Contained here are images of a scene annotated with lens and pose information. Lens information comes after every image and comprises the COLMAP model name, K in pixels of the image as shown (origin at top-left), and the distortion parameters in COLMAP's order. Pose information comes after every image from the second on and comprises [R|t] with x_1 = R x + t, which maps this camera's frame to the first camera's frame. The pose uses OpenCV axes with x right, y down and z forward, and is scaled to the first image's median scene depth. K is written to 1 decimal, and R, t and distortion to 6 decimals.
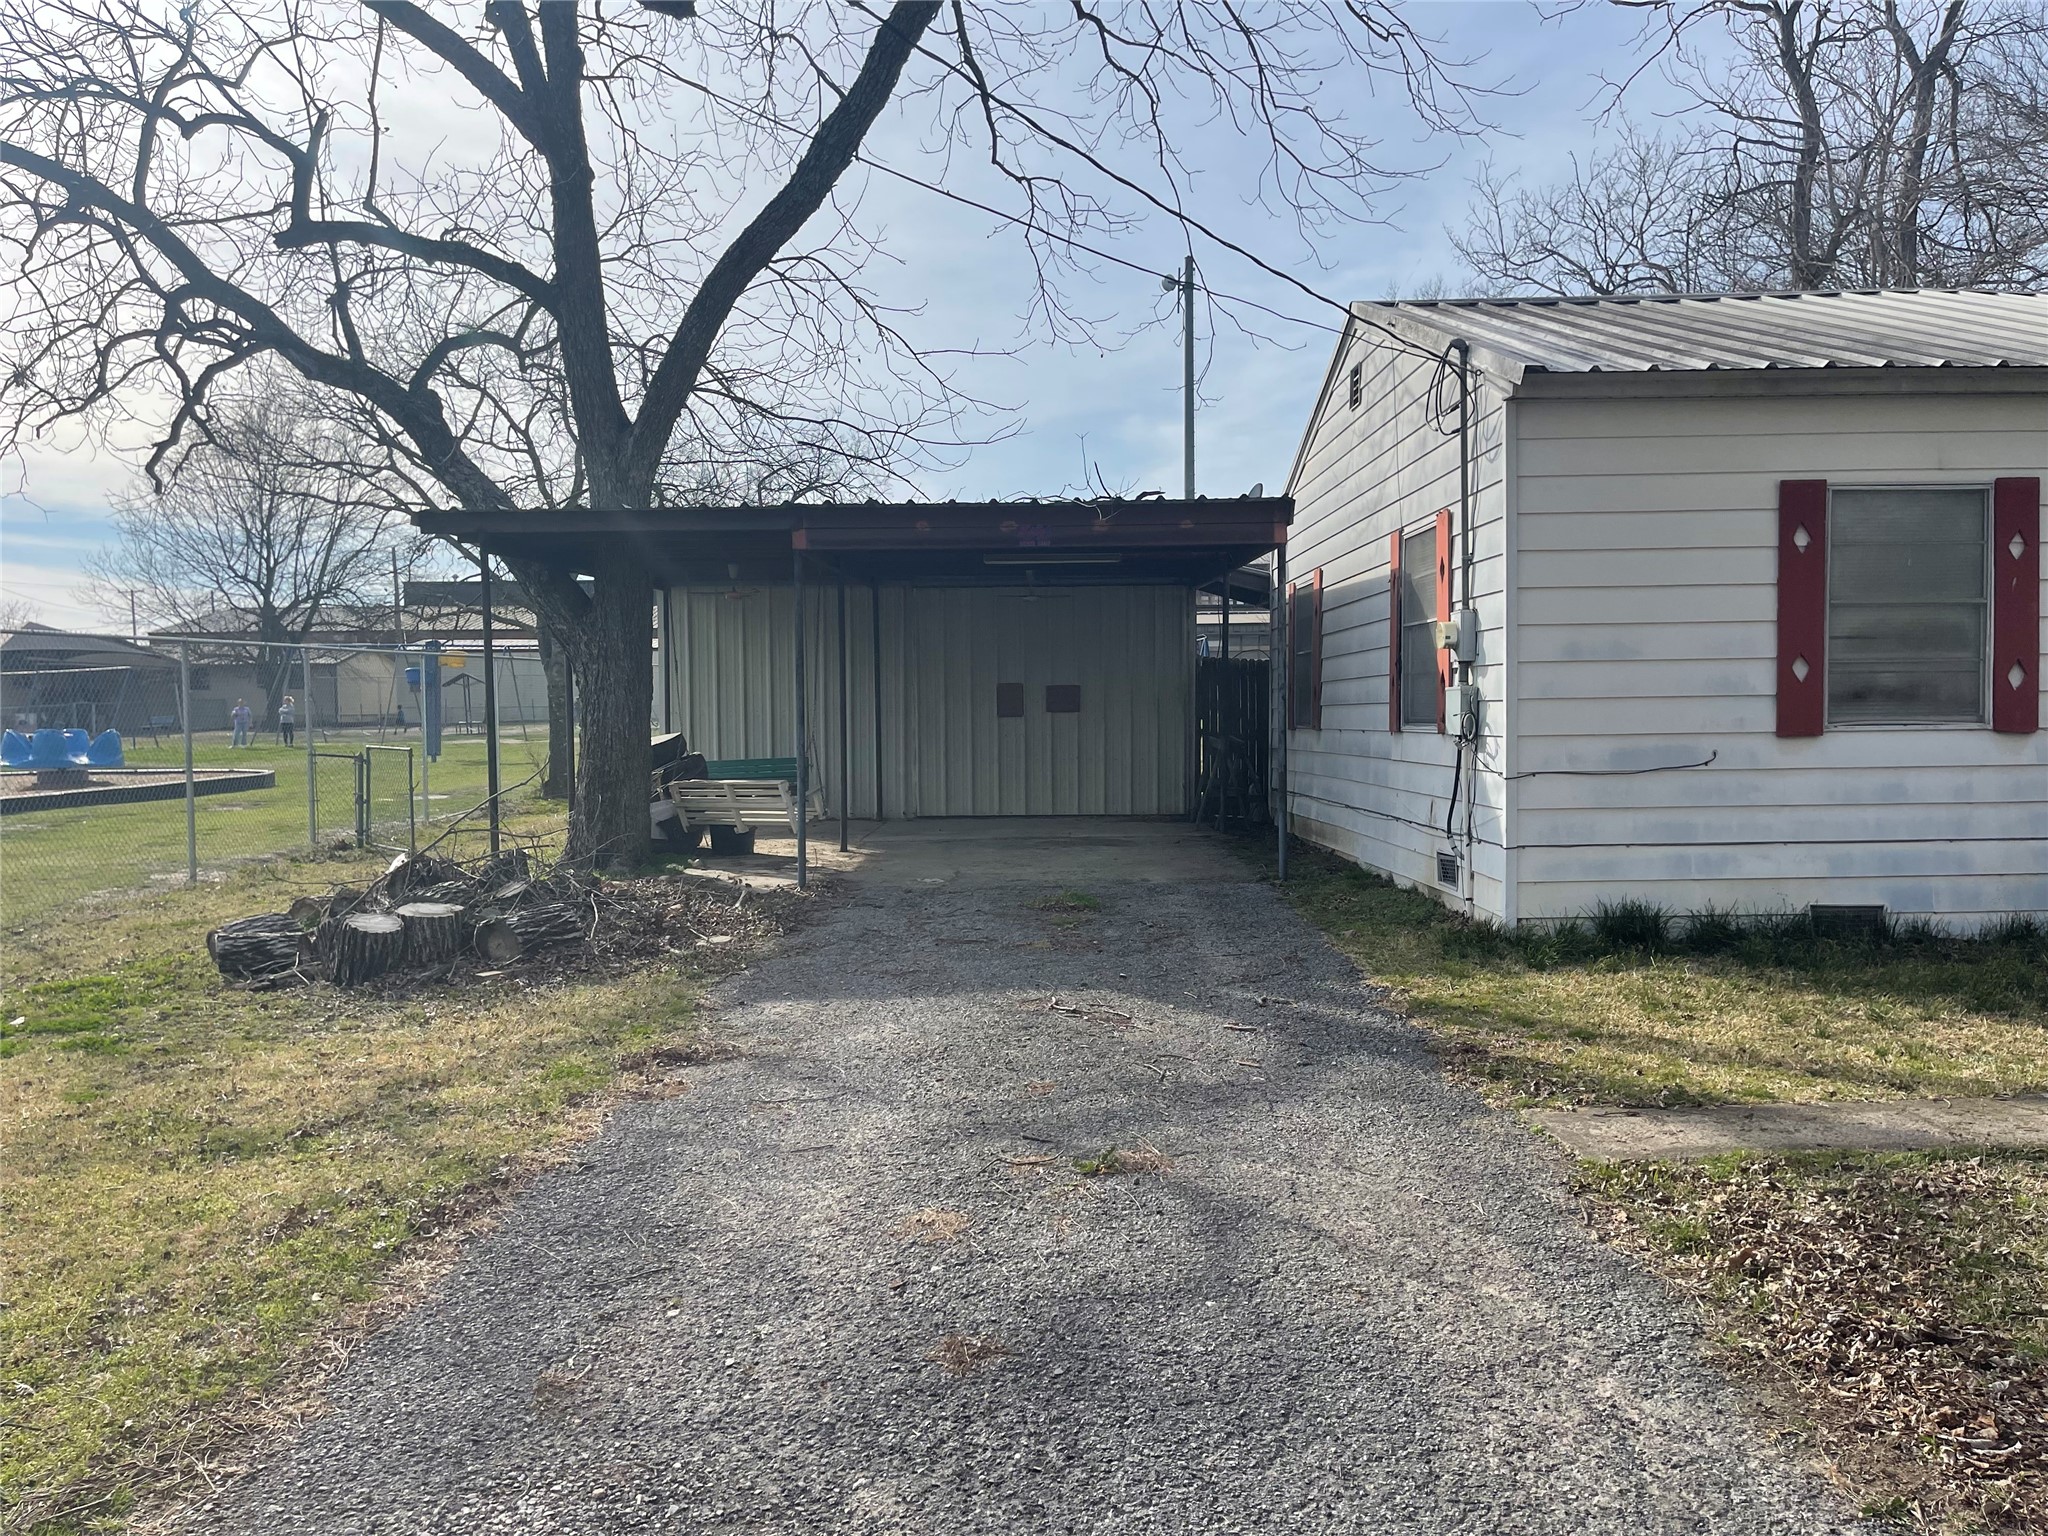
lens RADIAL K [[1510.9, 0, 1004.5], [0, 1510.9, 760.8], [0, 0, 1]] dist [0.092012, -0.136348]
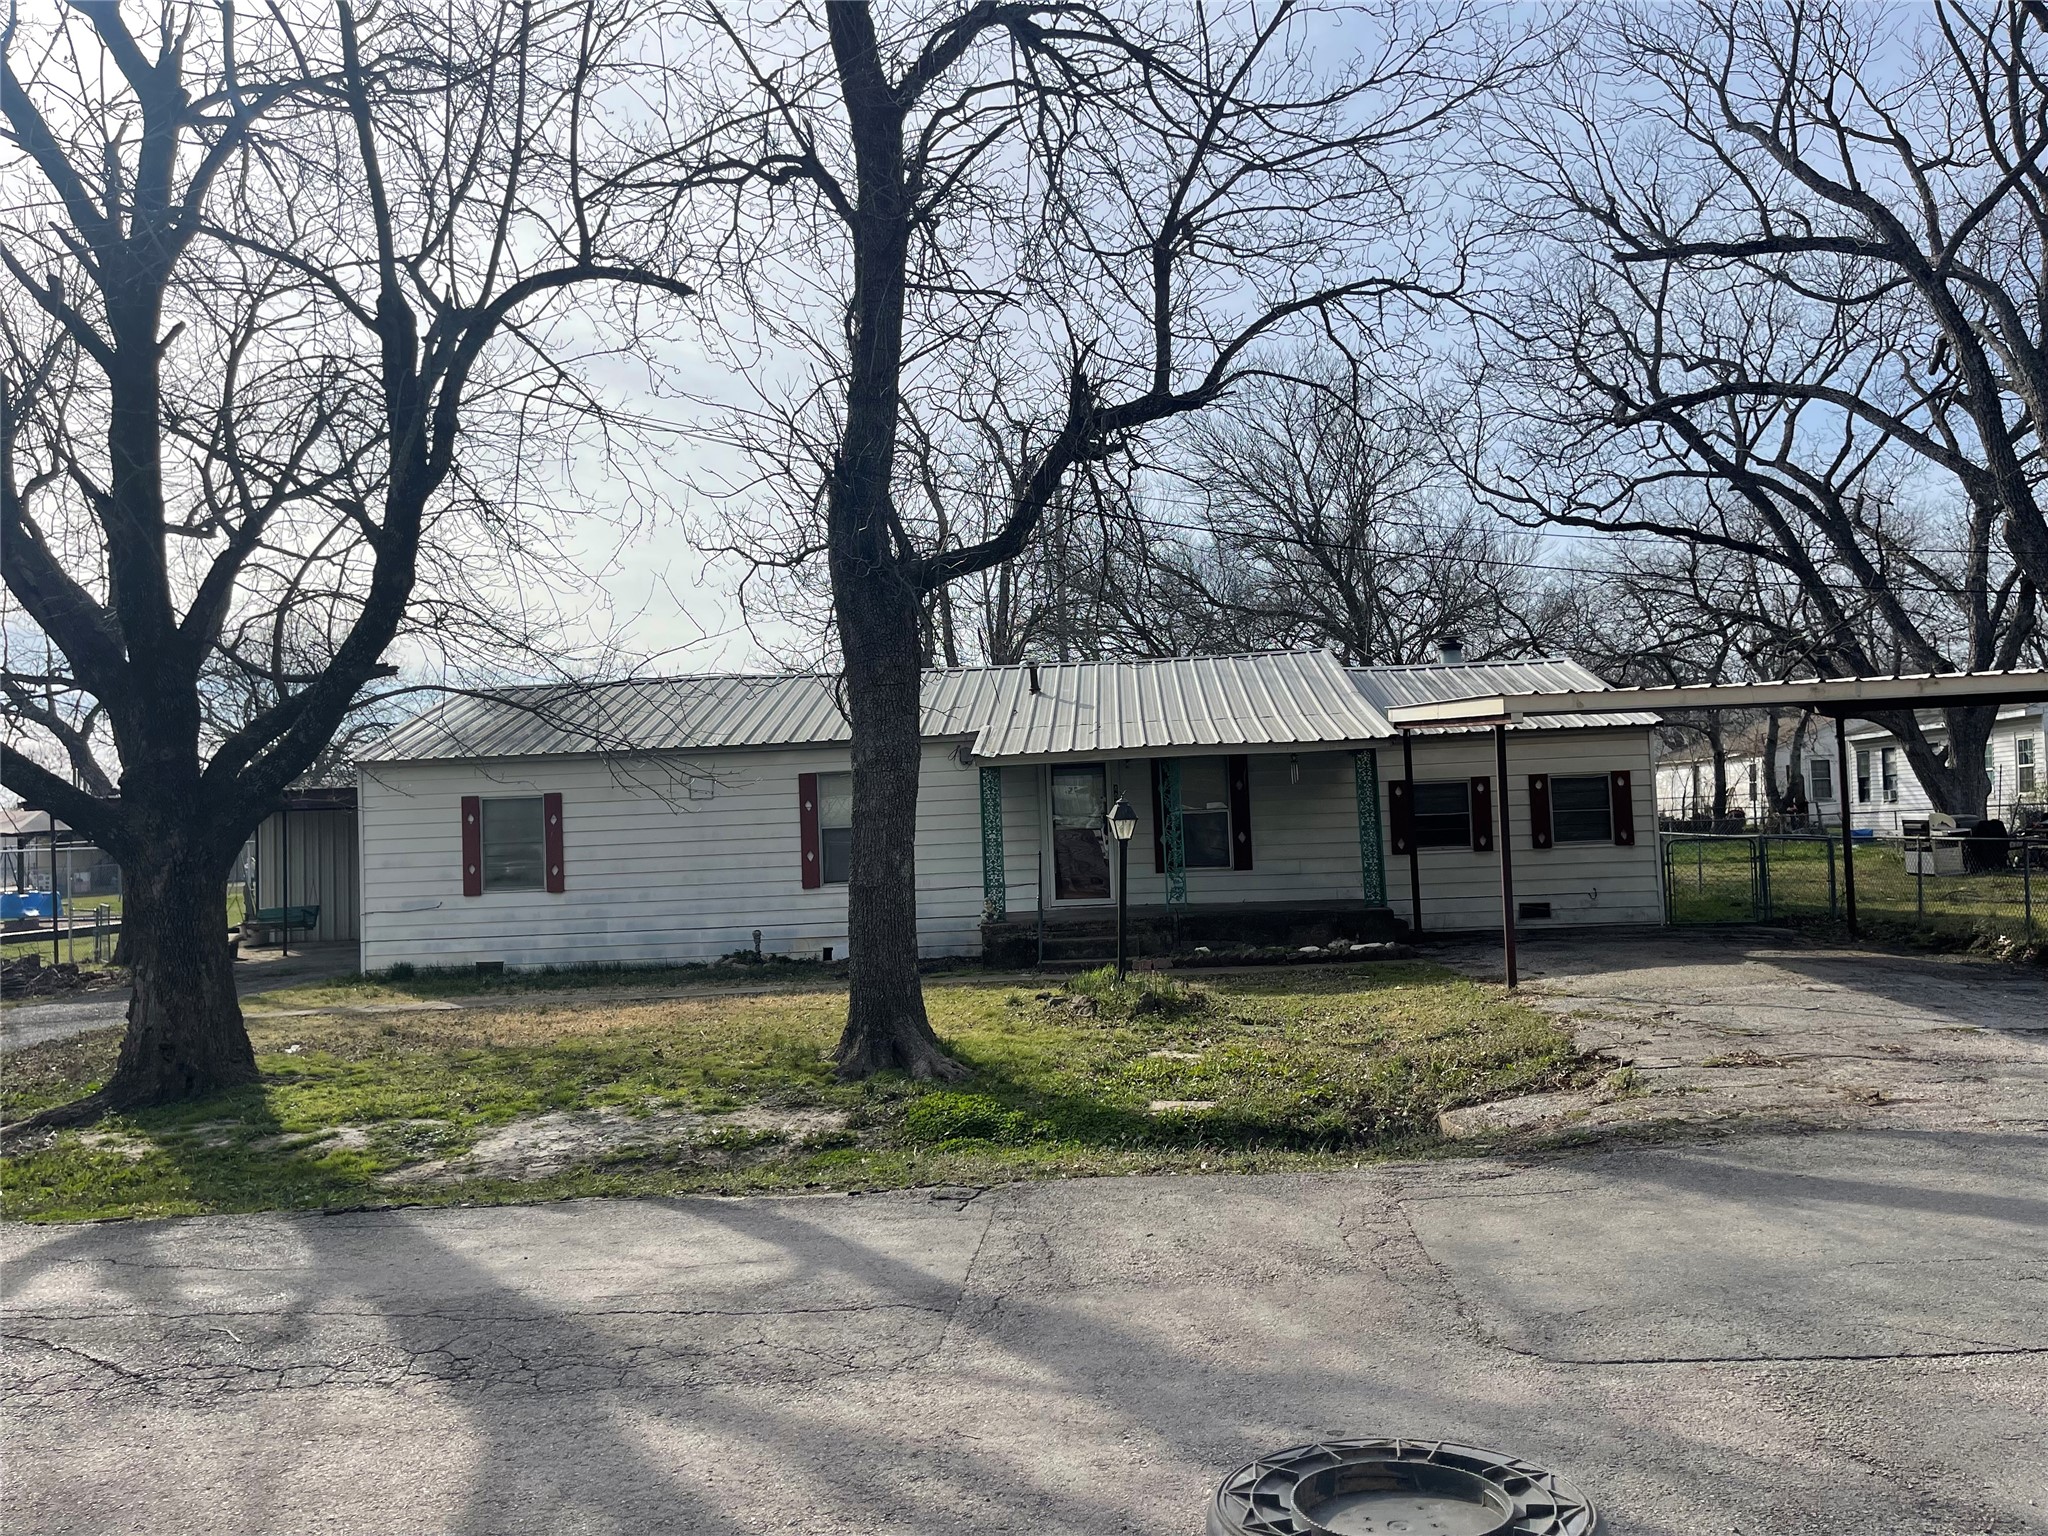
lens RADIAL K [[1510.9, 0, 1004.5], [0, 1510.9, 760.8], [0, 0, 1]] dist [0.092012, -0.136348]
pose [[0.997186, -0.024585, -0.070816, 1.590576], [0.018386, 0.996047, -0.086902, -0.002520], [0.072673, 0.085355, 0.993697, -1.484619]]
